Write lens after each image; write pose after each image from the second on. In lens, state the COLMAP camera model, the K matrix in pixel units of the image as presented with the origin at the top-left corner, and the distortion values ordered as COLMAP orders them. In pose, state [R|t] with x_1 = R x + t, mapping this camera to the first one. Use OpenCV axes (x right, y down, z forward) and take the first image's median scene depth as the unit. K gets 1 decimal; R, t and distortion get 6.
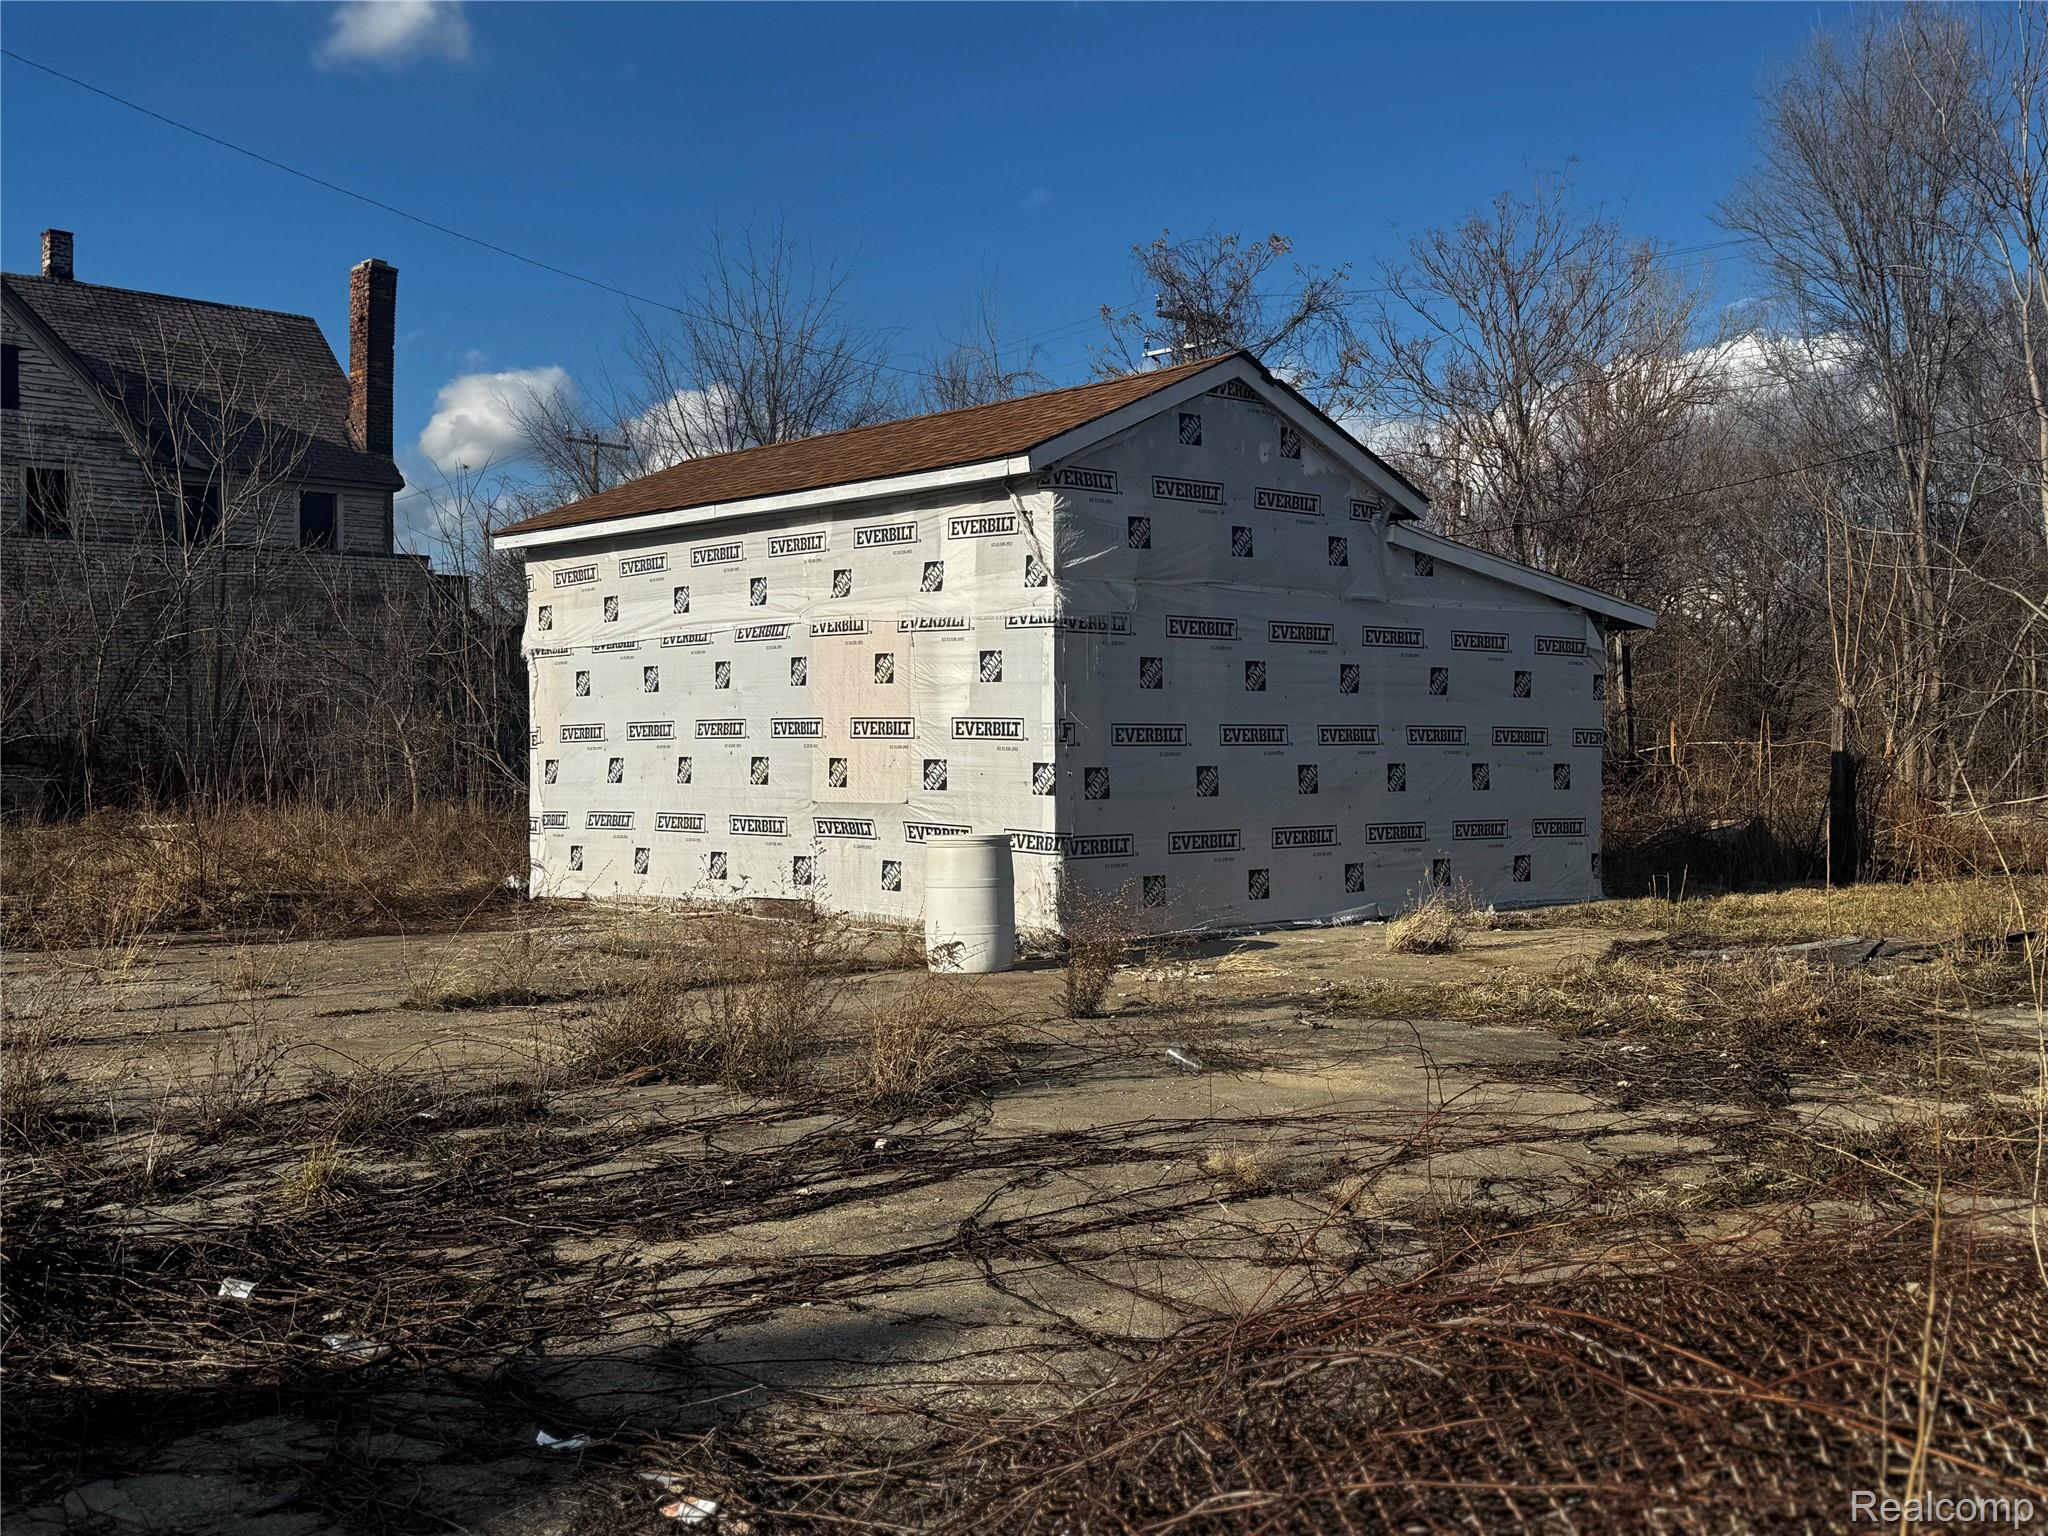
lens RADIAL K [[2089.7, 0, 1024.0], [0, 2089.7, 768.0], [0, 0, 1]] dist [0.137013, 0.000594]
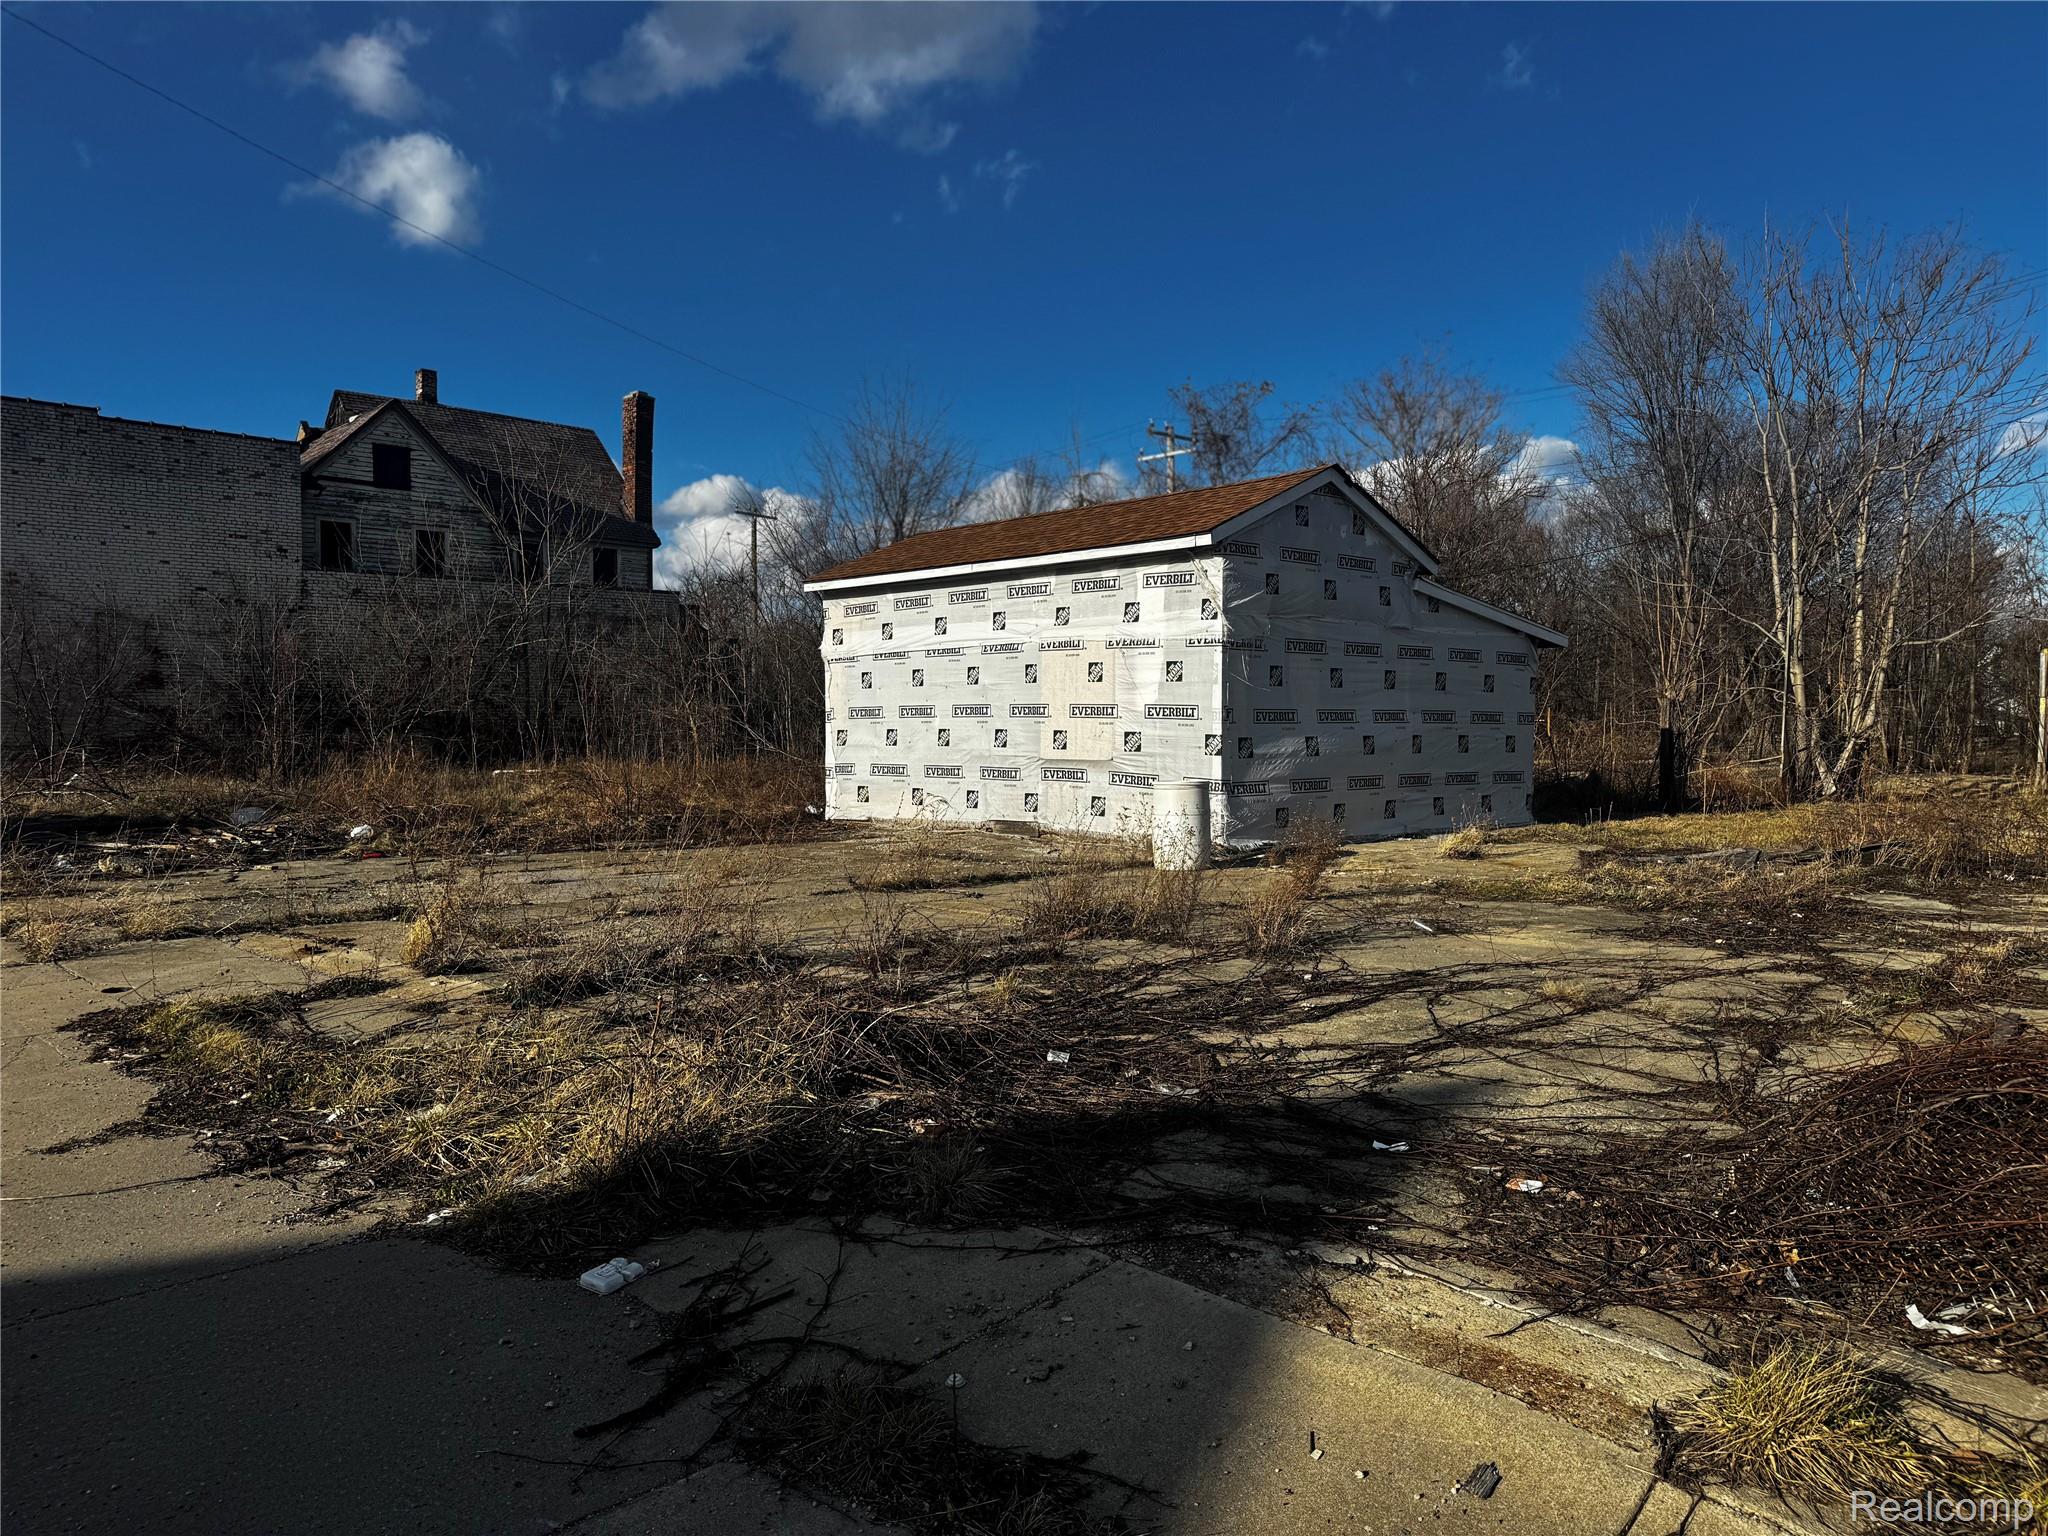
lens RADIAL K [[1398.8, 0, 1024.0], [0, 1398.8, 768.0], [0, 0, 1]] dist [0.154245, -0.001205]
pose [[0.999791, 0.004549, 0.019952, -0.132790], [-0.005028, 0.999699, 0.024011, -0.001619], [-0.019837, -0.024107, 0.999513, -0.026608]]
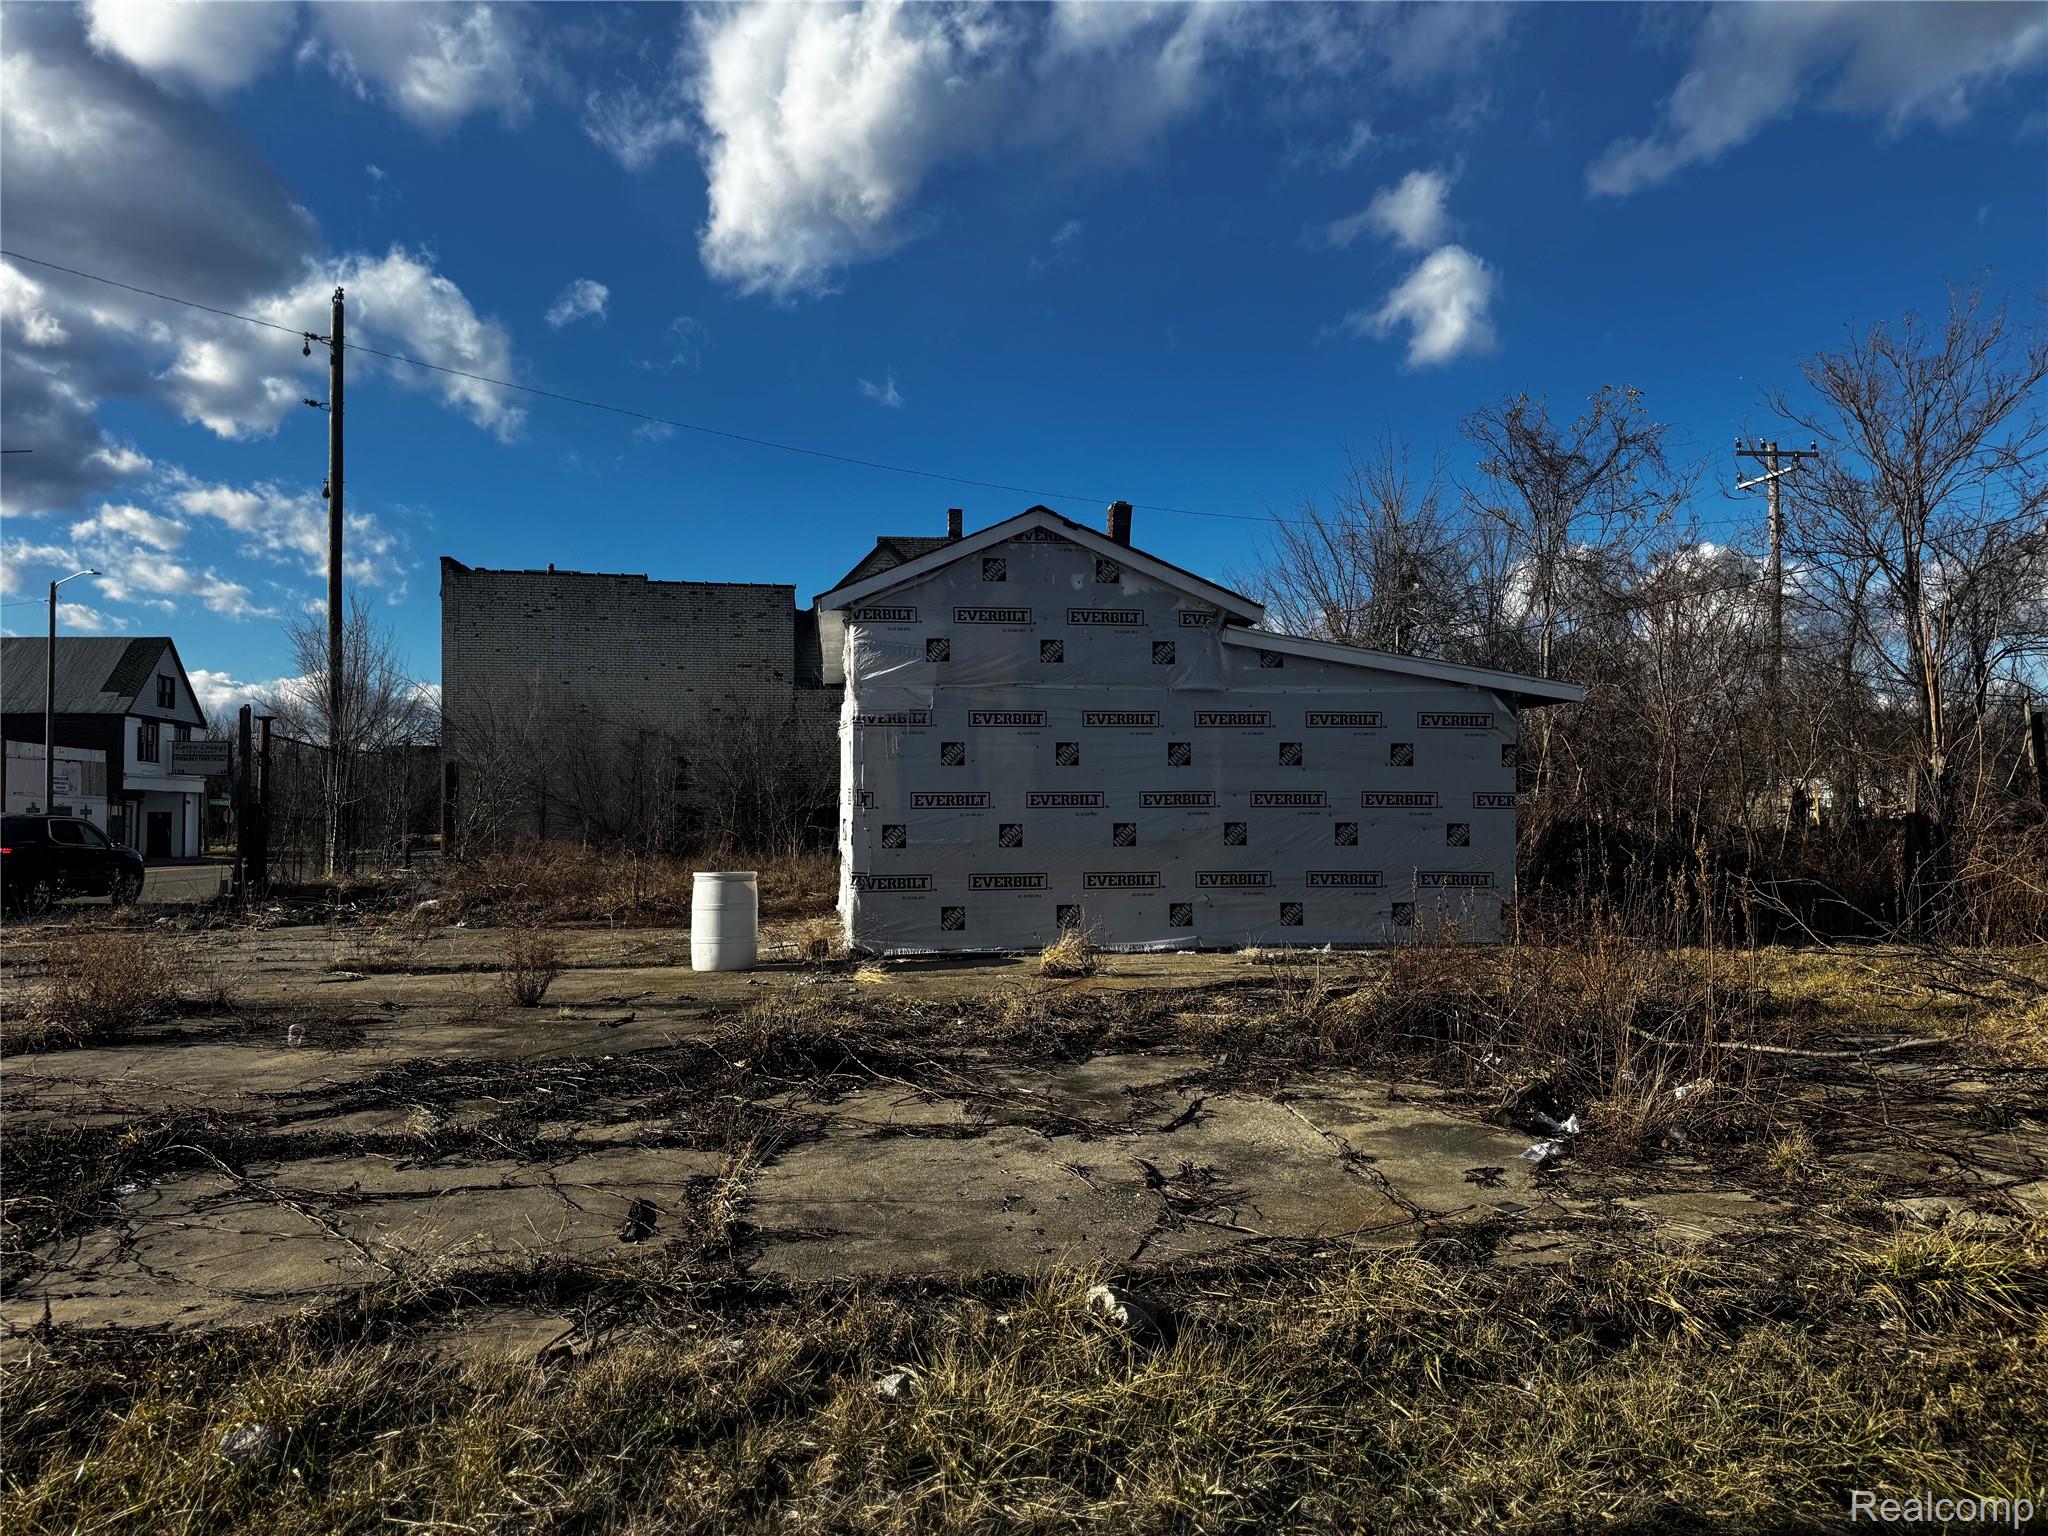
lens RADIAL K [[1388.0, 0, 1024.0], [0, 1388.0, 768.0], [0, 0, 1]] dist [0.002962, 0.000339]
pose [[0.818080, -0.015039, -0.574907, 0.556383], [-0.004088, 0.999481, -0.031962, -0.007727], [0.575090, 0.028497, 0.817594, 0.277562]]
